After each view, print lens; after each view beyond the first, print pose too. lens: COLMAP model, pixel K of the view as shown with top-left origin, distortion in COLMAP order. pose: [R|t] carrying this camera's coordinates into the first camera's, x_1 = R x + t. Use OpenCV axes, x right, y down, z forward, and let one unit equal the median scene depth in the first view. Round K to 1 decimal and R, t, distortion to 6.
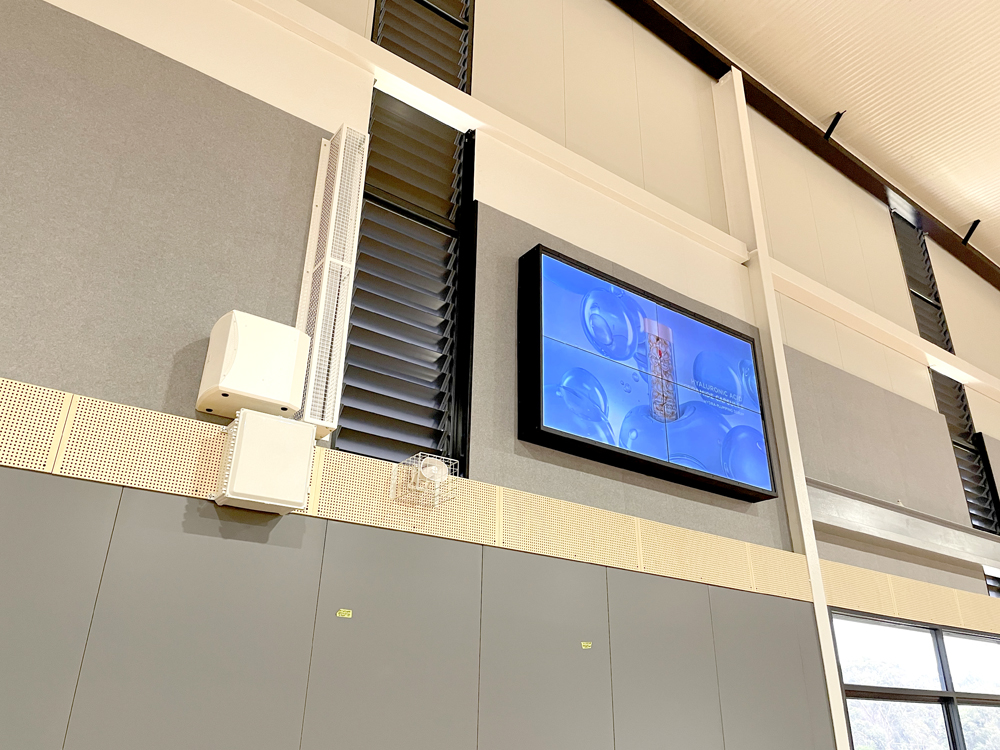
lens RADIAL K [[743.4, 0, 486.3], [0, 743.4, 368.7], [0, 0, 1]] dist [0.099853, -0.130706]
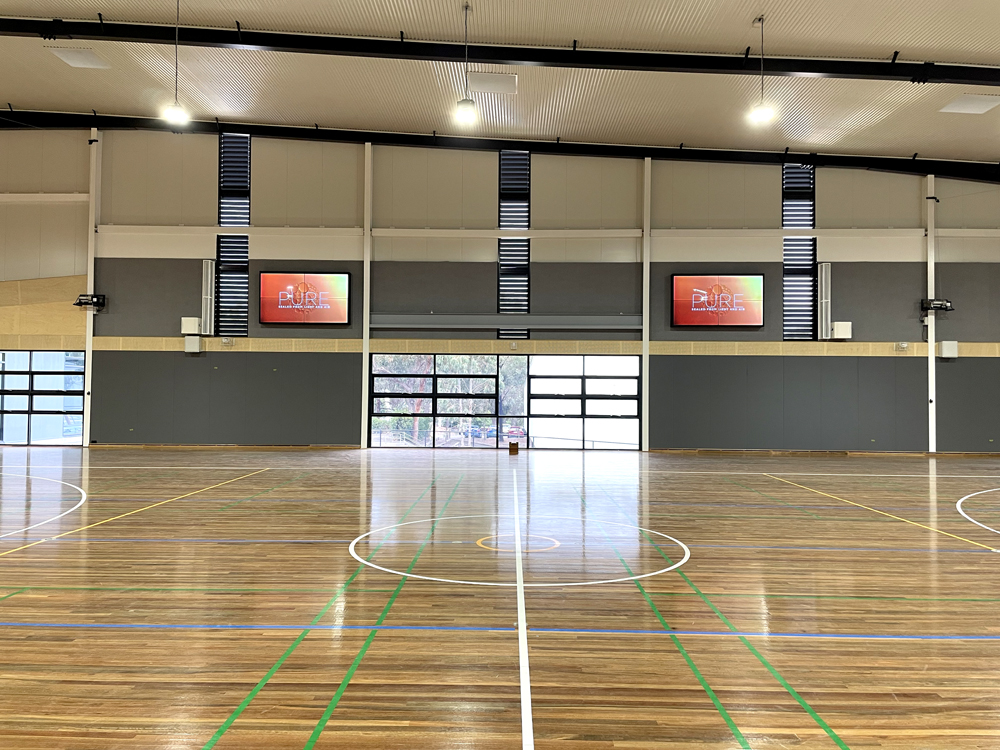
lens RADIAL K [[818.6, 0, 500.0], [0, 818.6, 375.0], [0, 0, 1]] dist [0.126259, -0.194939]
pose [[0.807558, -0.031174, -0.588964, 3.873767], [0.259462, 0.915557, 0.307302, -0.722612], [0.529650, -0.400978, 0.747454, -1.866749]]
